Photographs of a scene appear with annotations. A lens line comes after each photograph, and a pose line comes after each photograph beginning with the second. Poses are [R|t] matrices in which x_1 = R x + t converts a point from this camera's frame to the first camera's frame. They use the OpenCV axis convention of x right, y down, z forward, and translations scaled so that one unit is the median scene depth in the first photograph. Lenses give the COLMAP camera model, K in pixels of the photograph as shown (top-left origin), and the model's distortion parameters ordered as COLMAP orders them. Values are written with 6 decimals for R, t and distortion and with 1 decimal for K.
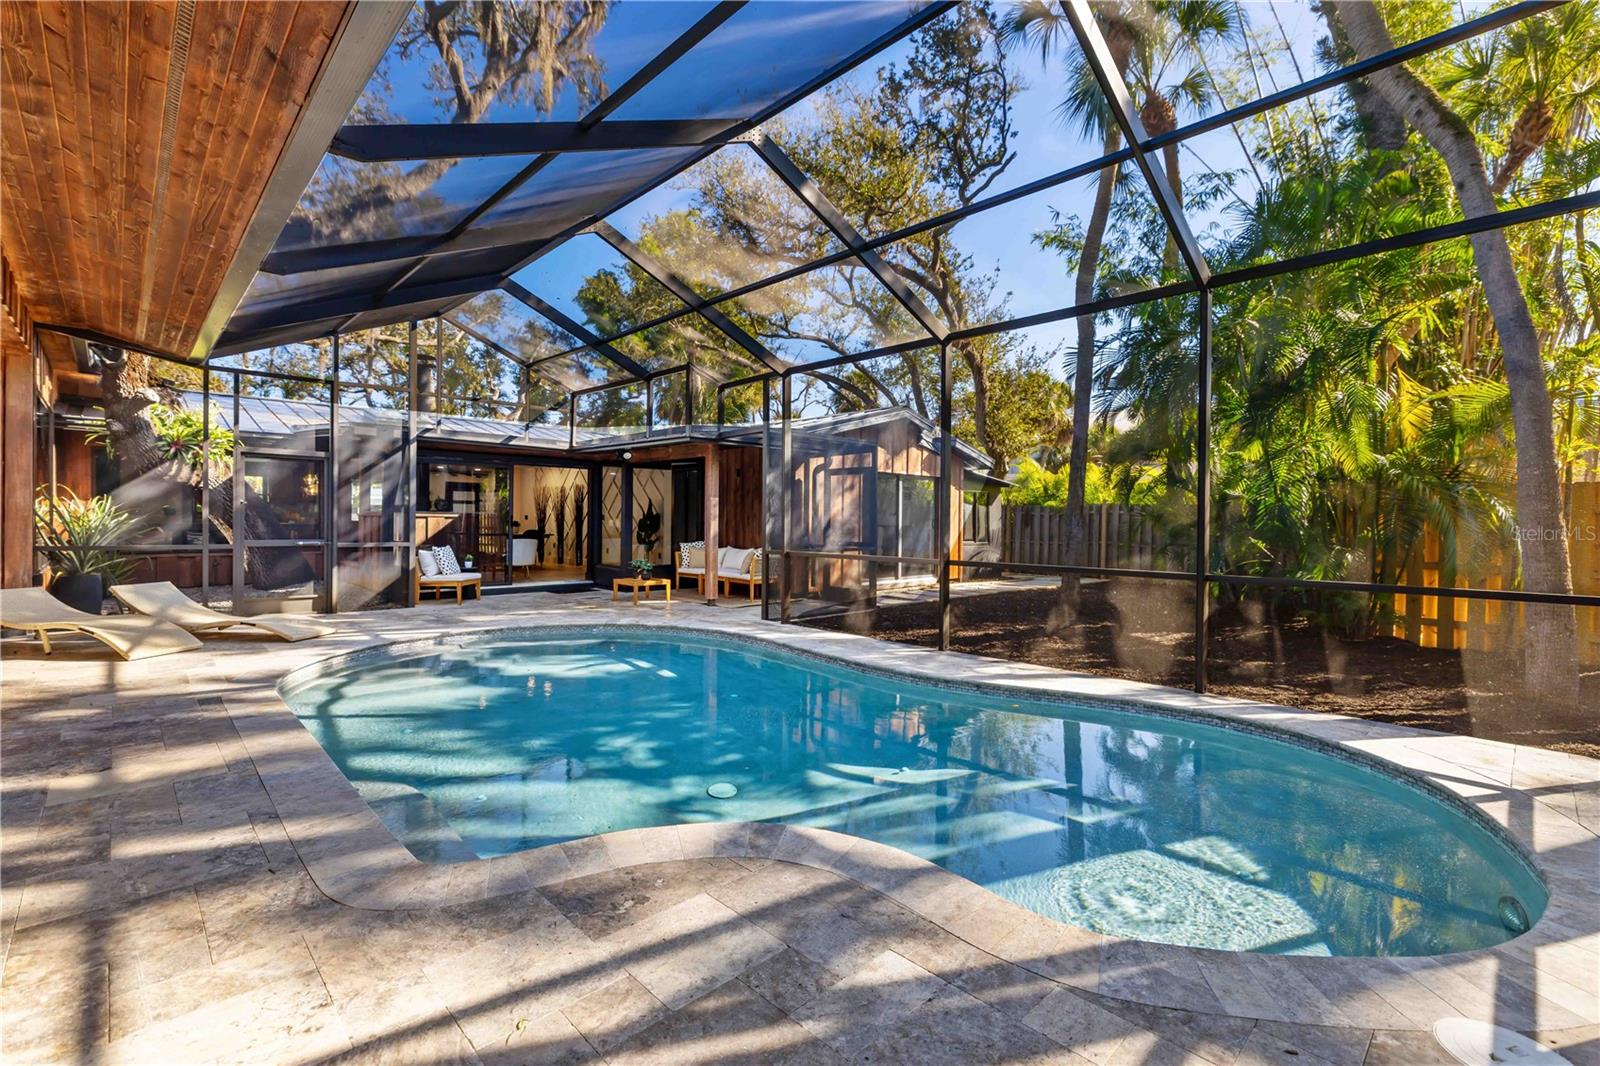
lens RADIAL K [[690.2, 0, 800.9], [0, 690.2, 533.6], [0, 0, 1]] dist [0.000121, -0.000032]
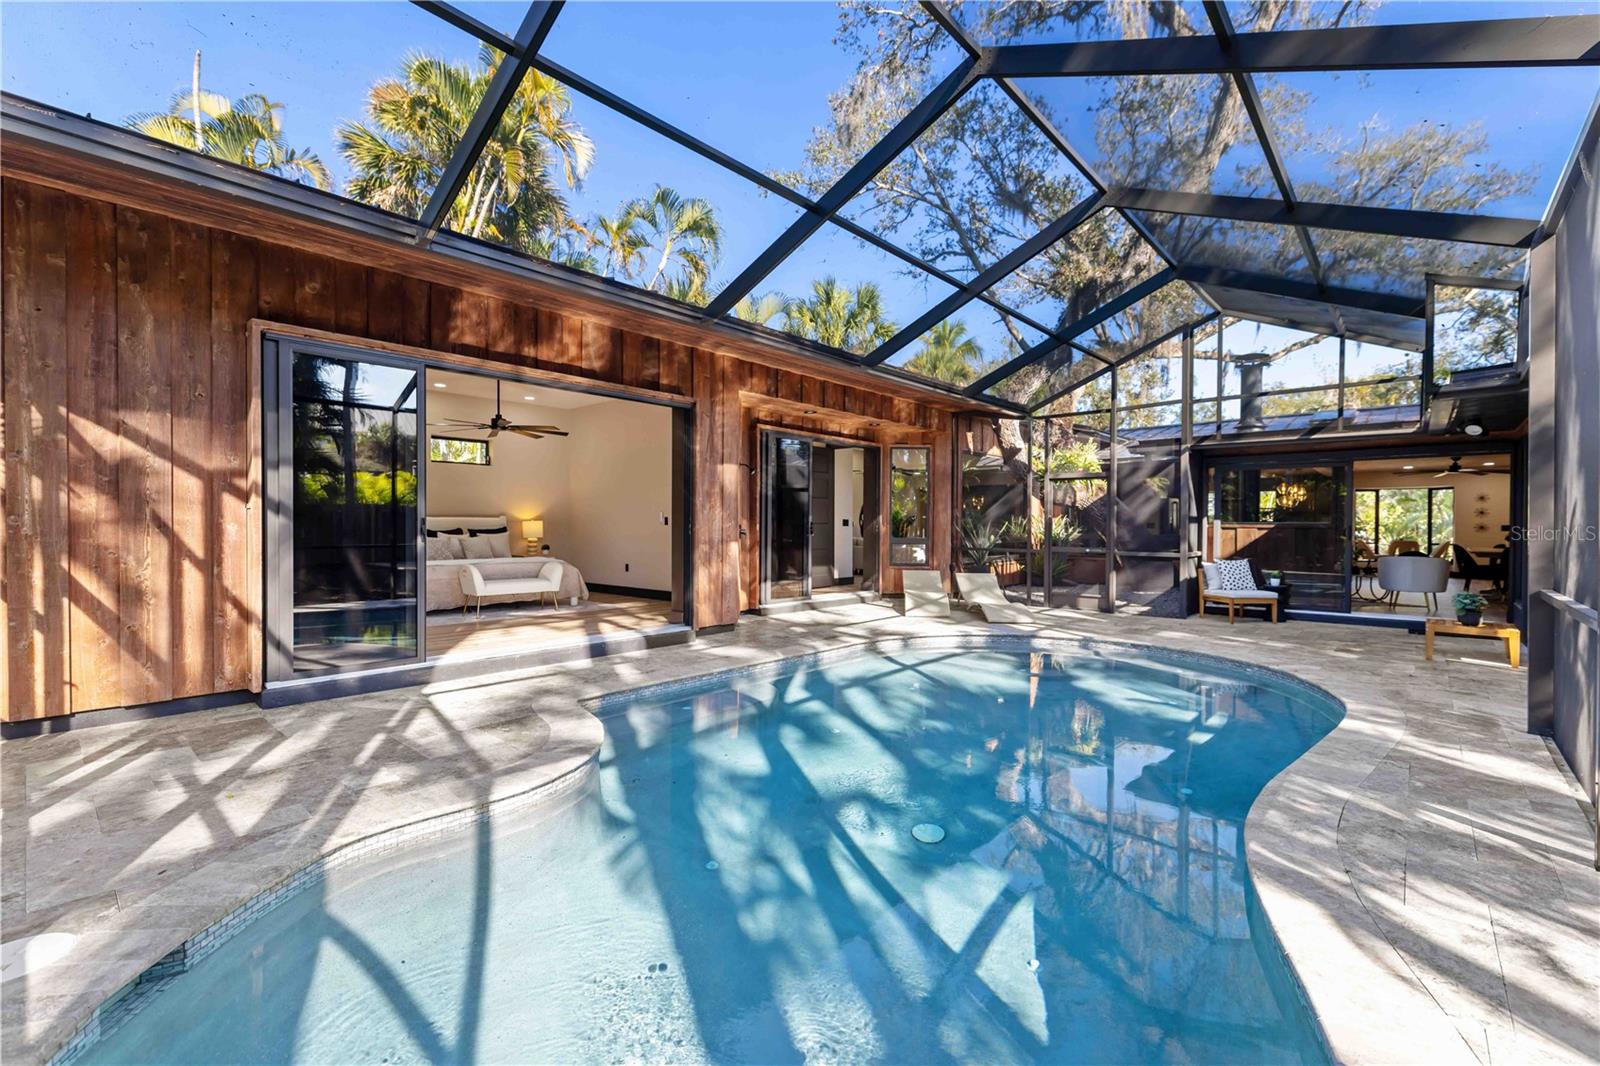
lens RADIAL K [[690.2, 0, 802.1], [0, 690.2, 535.2], [0, 0, 1]] dist [0.000121, -0.000032]
pose [[0.069248, -0.006245, -0.997580, 0.631555], [-0.015270, 0.999857, -0.007319, 0.003235], [0.997483, 0.015740, 0.069143, 0.622520]]
